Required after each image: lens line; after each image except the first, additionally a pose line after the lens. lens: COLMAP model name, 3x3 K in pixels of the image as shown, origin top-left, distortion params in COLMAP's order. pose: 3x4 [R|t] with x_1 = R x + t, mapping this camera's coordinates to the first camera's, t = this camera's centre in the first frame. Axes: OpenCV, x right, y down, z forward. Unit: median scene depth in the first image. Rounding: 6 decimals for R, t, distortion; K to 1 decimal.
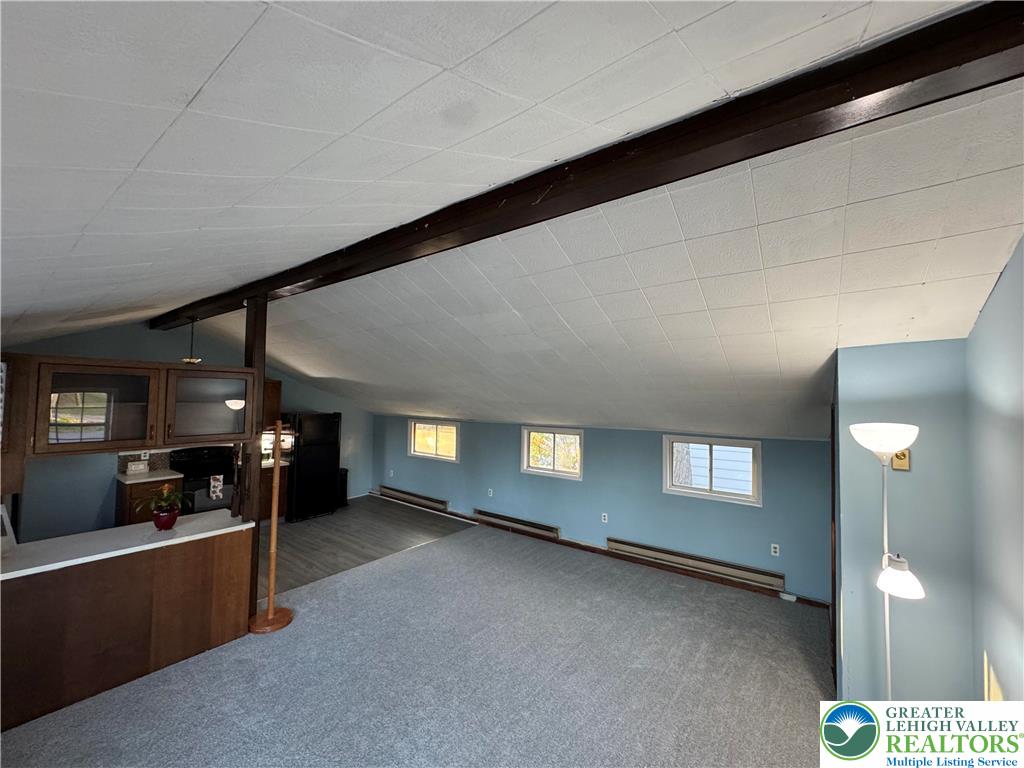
lens RADIAL K [[407.1, 0, 512.6], [0, 407.1, 386.2], [0, 0, 1]] dist [-0.002095, 0.000622]
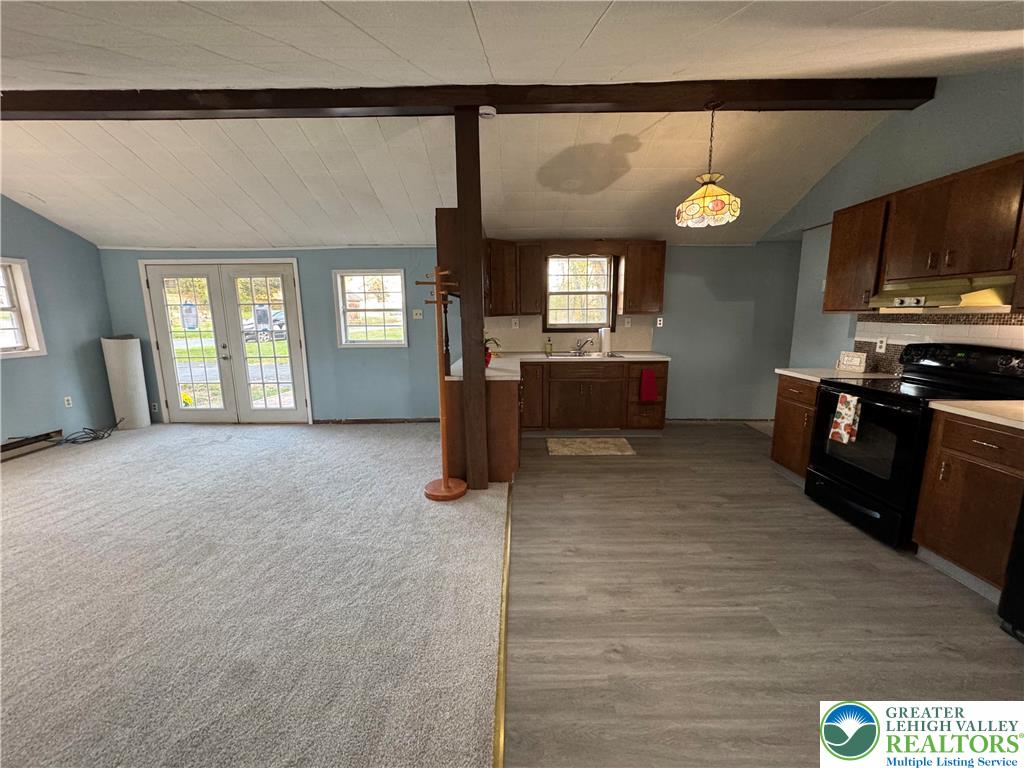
lens RADIAL K [[407.1, 0, 508.0], [0, 407.1, 383.7], [0, 0, 1]] dist [-0.002095, 0.000622]
pose [[-0.804523, 0.094864, -0.586297, -0.120077], [0.016107, 0.990283, 0.138129, 0.134134], [0.593704, 0.101684, -0.798233, 1.149200]]
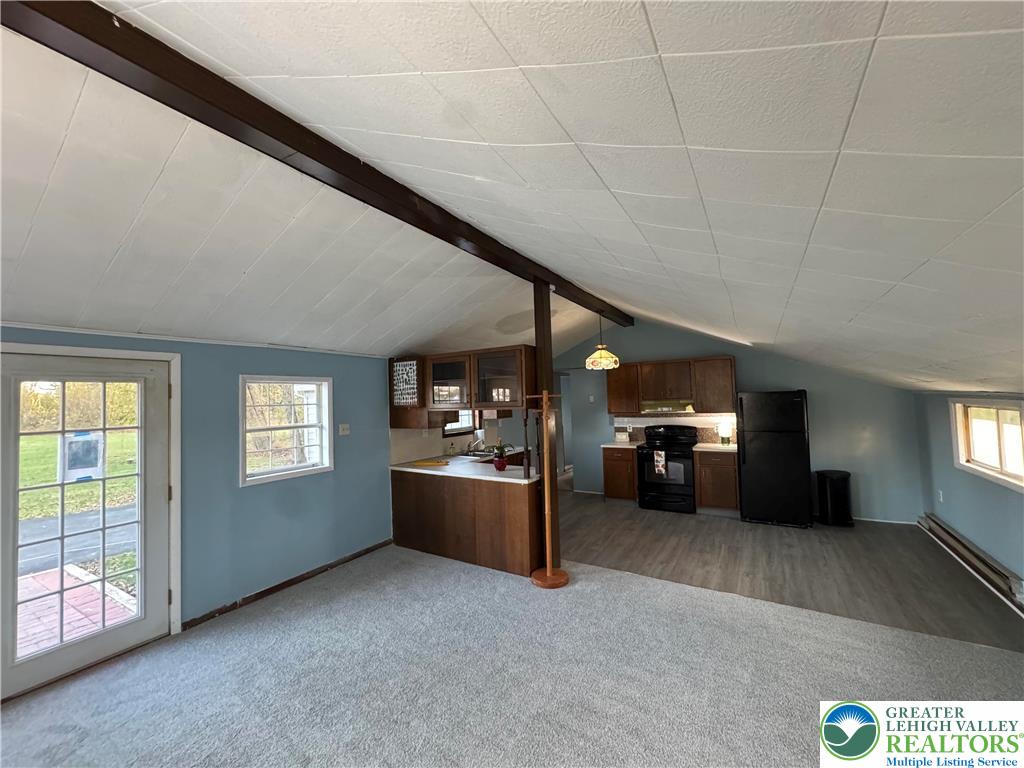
lens RADIAL K [[407.1, 0, 512.0], [0, 407.1, 385.1], [0, 0, 1]] dist [-0.002095, 0.000622]
pose [[0.093230, -0.053009, -0.994232, 0.306645], [0.061997, 0.996953, -0.047341, 0.074390], [0.993713, -0.057226, 0.096232, 0.526884]]
